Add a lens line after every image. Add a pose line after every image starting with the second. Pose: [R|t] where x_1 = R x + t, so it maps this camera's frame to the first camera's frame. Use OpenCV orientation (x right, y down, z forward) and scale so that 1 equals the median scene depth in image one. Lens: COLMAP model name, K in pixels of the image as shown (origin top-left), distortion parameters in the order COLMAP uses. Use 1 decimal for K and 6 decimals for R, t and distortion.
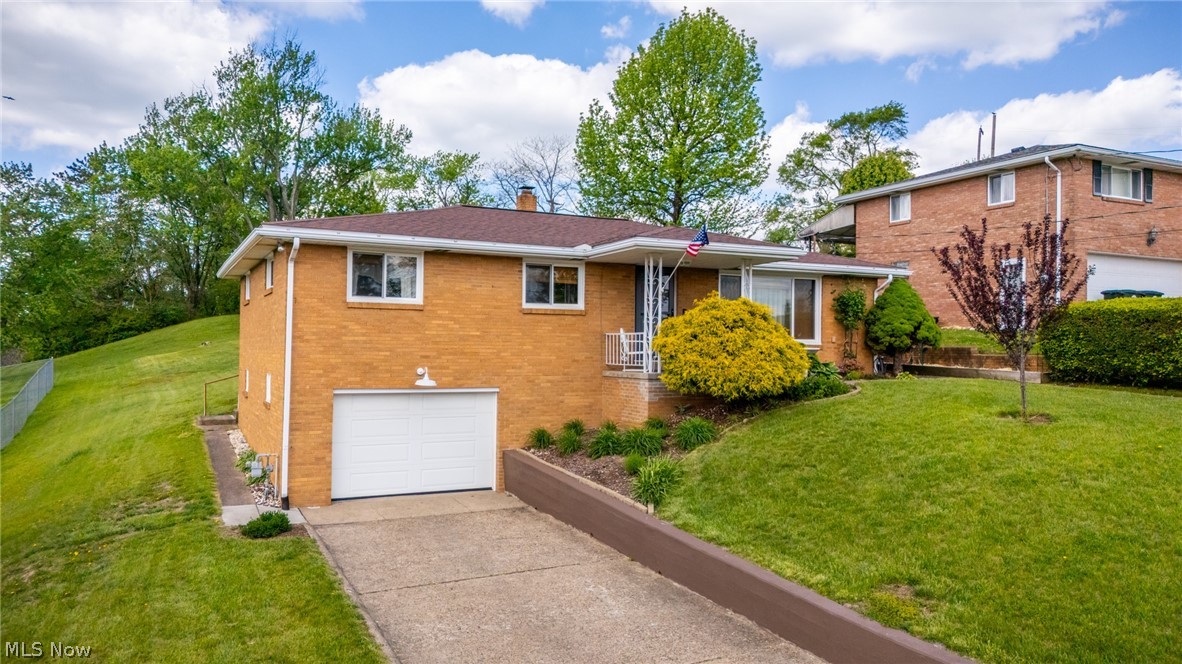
lens RADIAL K [[866.2, 0, 591.0], [0, 866.2, 332.0], [0, 0, 1]] dist [0.008960, 0.001014]
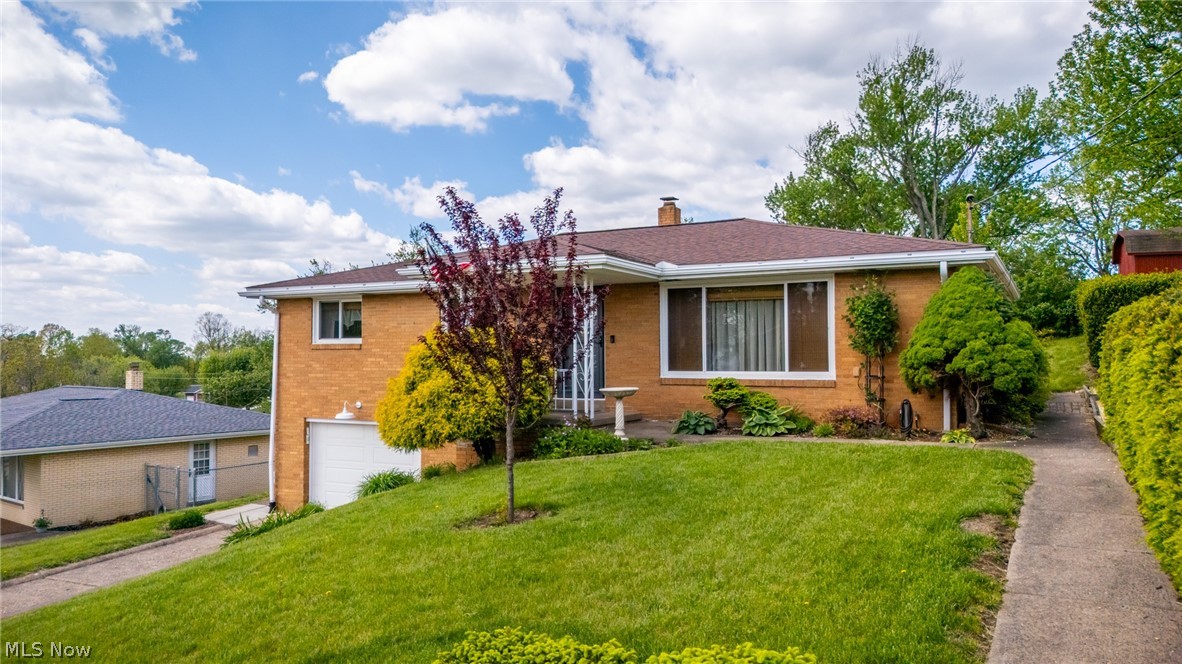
lens RADIAL K [[894.3, 0, 591.0], [0, 894.3, 332.0], [0, 0, 1]] dist [-0.006953, -0.001815]
pose [[0.575737, -0.036437, -0.816822, 0.860591], [0.022117, 0.999335, -0.028989, -0.007199], [0.817336, -0.001376, 0.576160, 0.561708]]
